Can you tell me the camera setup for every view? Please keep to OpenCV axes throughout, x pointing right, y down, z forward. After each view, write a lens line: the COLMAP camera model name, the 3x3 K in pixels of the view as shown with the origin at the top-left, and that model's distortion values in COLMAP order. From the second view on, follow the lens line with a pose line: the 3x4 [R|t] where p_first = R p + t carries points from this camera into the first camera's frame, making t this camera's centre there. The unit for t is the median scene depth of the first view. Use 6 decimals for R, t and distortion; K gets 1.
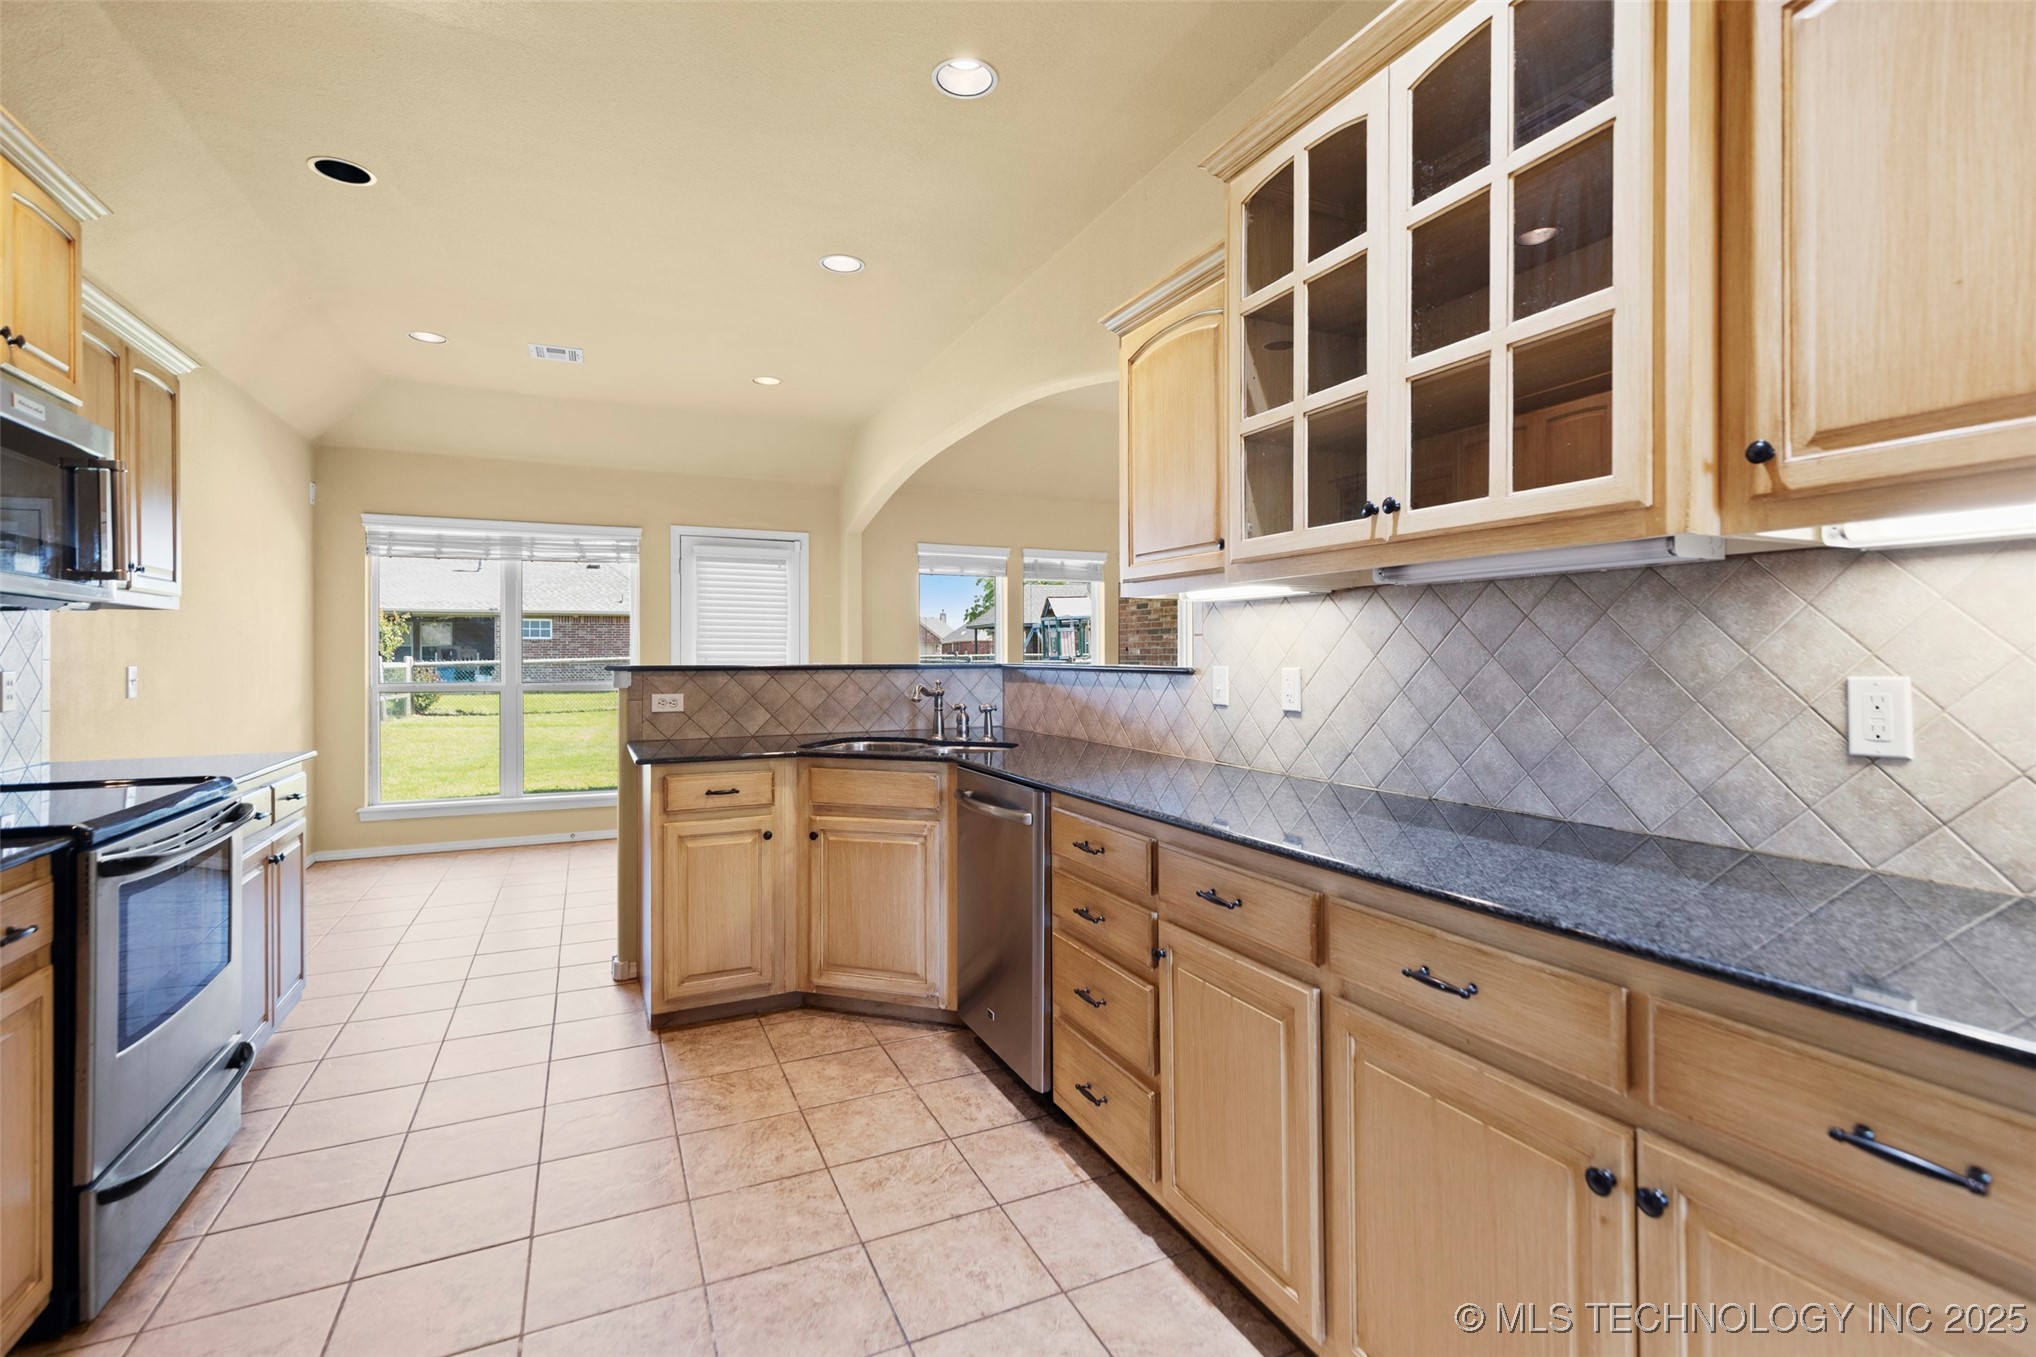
lens RADIAL K [[927.7, 0, 1032.2], [0, 927.7, 663.0], [0, 0, 1]] dist [0.008086, -0.000978]
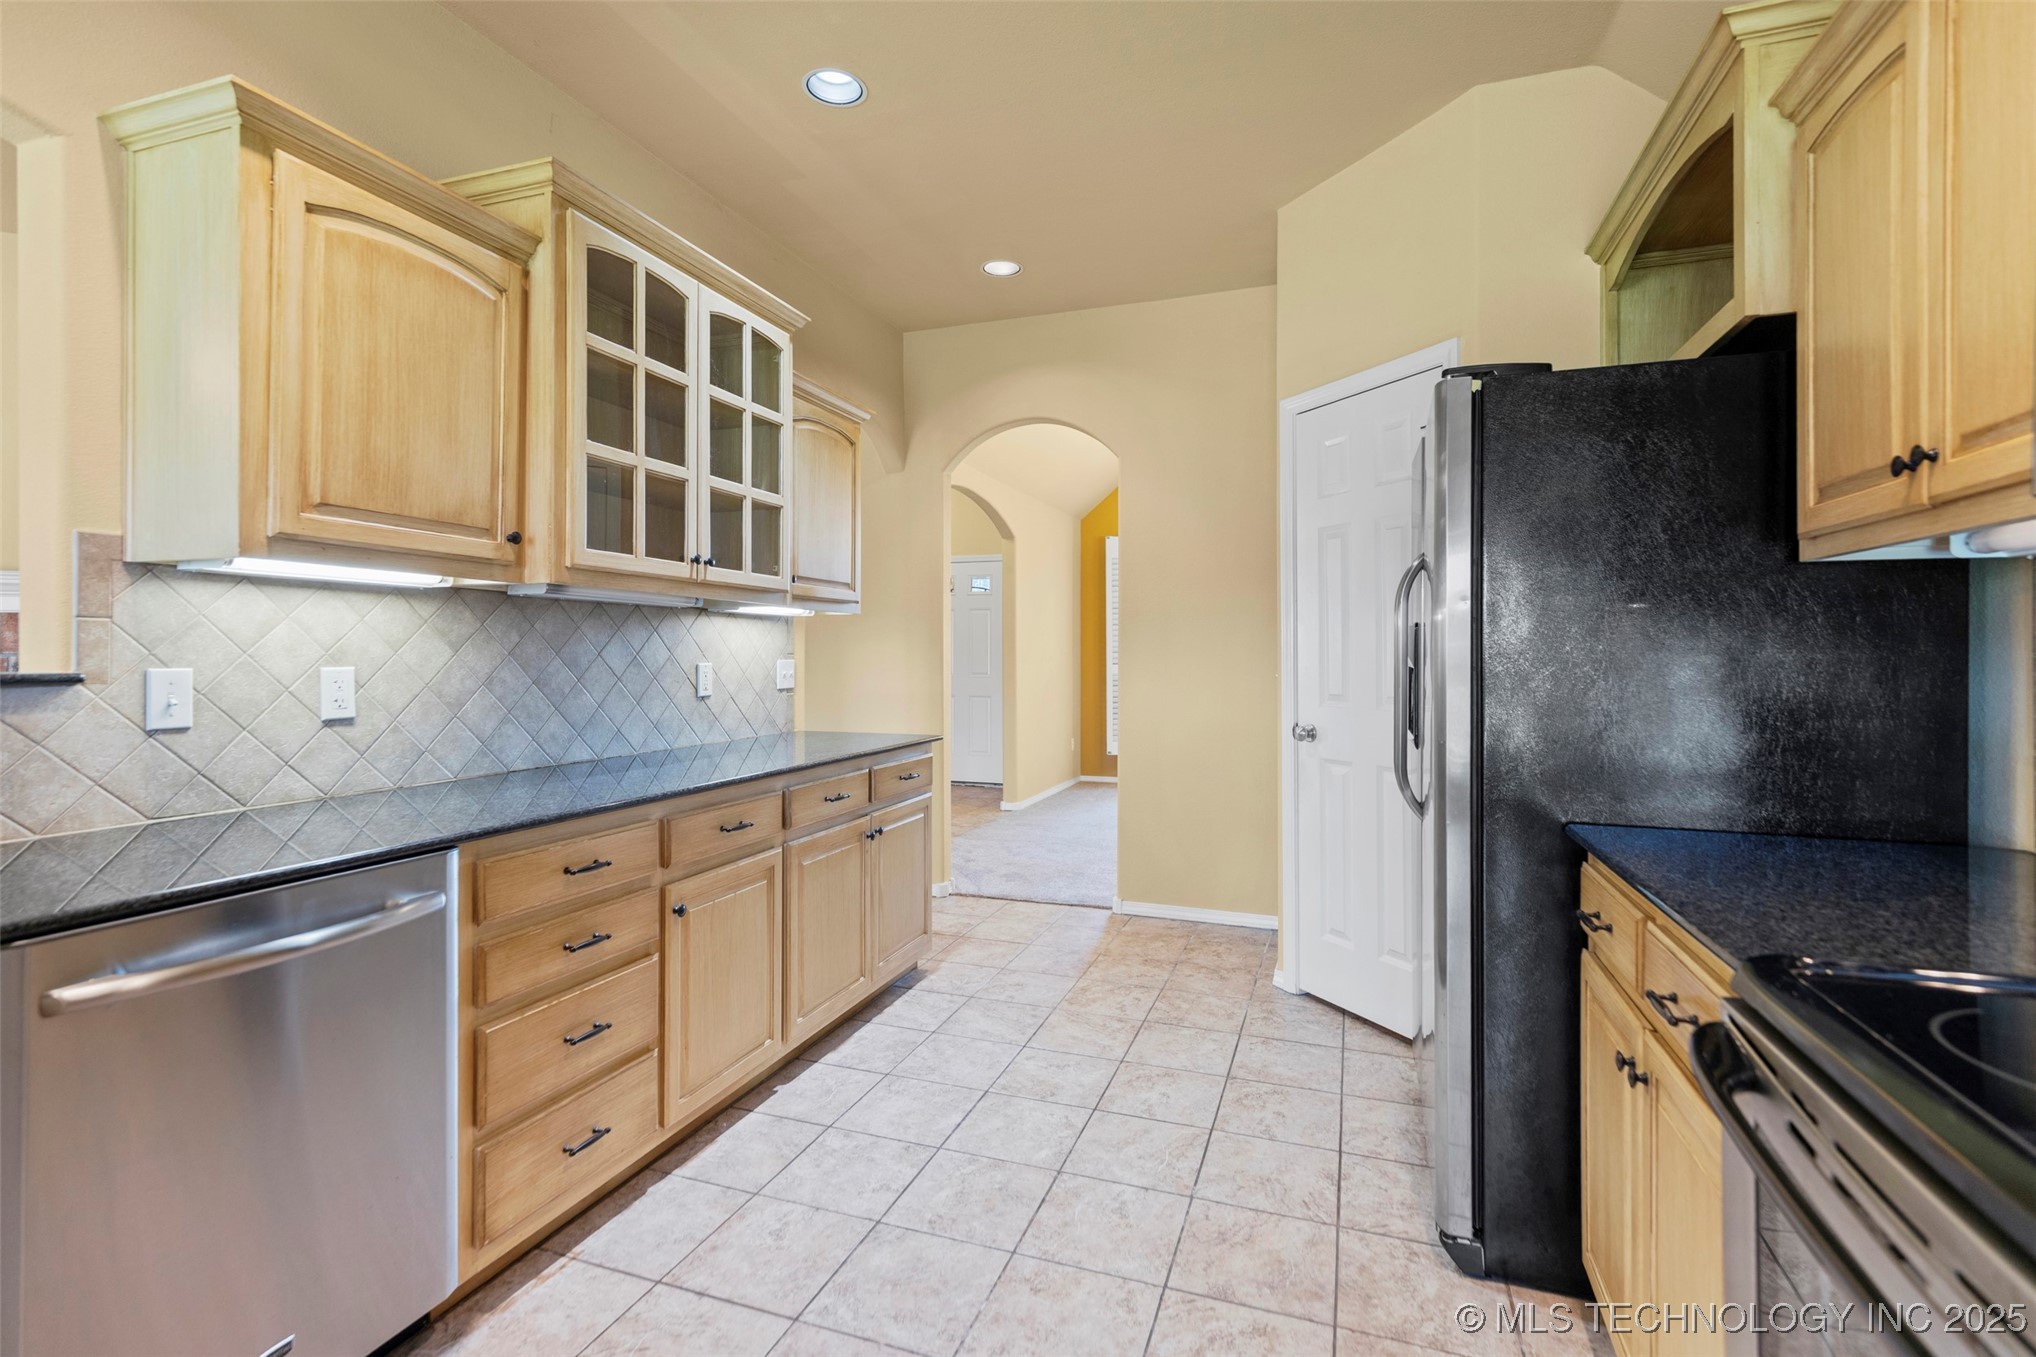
lens RADIAL K [[927.7, 0, 1027.5], [0, 927.7, 660.4], [0, 0, 1]] dist [0.008086, -0.000978]
pose [[-0.710046, -0.005326, 0.704135, -1.013047], [0.001961, 0.999953, 0.009540, -0.010668], [-0.704152, 0.008155, -0.710002, 1.553084]]
